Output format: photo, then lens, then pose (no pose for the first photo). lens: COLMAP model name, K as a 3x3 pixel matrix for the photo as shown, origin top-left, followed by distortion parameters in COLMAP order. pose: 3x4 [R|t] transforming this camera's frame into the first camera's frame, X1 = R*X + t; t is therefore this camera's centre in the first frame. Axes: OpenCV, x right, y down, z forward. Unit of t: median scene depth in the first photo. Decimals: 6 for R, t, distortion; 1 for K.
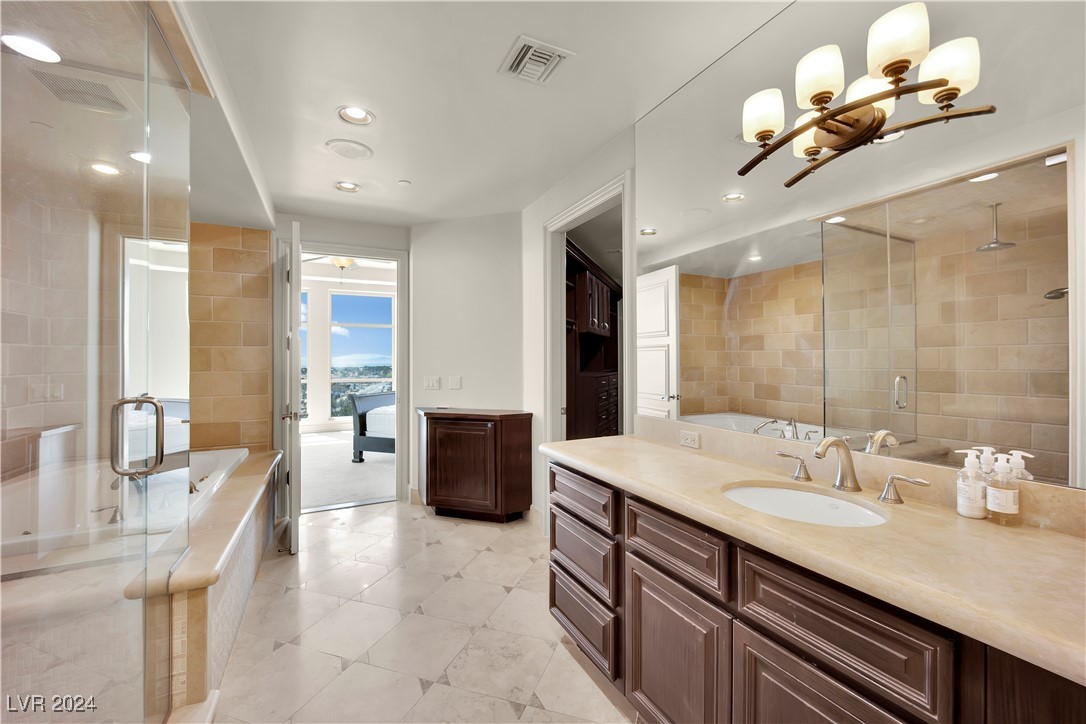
lens RADIAL K [[454.8, 0, 550.3], [0, 454.8, 359.2], [0, 0, 1]] dist [-0.015001, -0.000026]
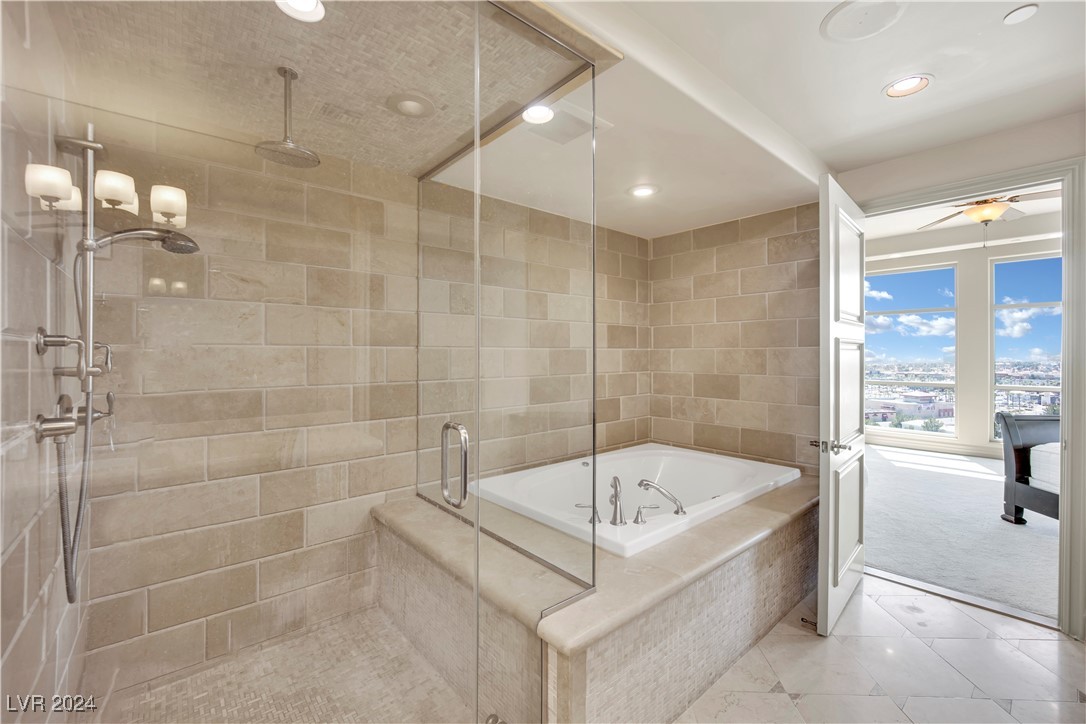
lens RADIAL K [[454.8, 0, 542.7], [0, 454.8, 350.6], [0, 0, 1]] dist [-0.015001, -0.000026]
pose [[0.242432, 0.000458, -0.970168, 0.029232], [0.011999, 0.999922, 0.003471, -0.036756], [0.970094, -0.012482, 0.242408, 0.401102]]
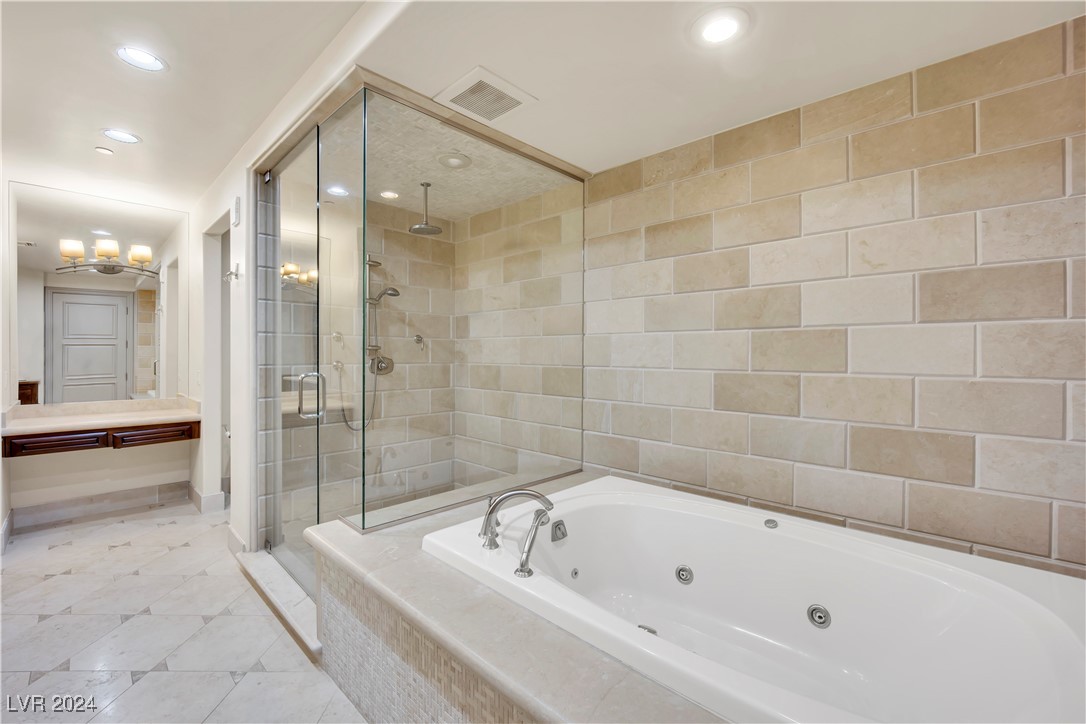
lens RADIAL K [[454.8, 0, 549.6], [0, 454.8, 354.6], [0, 0, 1]] dist [-0.015001, -0.000026]
pose [[-0.940822, 0.004818, -0.338867, -0.613970], [0.007868, 0.999940, -0.007627, 0.014005], [0.338810, -0.009842, -0.940803, 1.449134]]
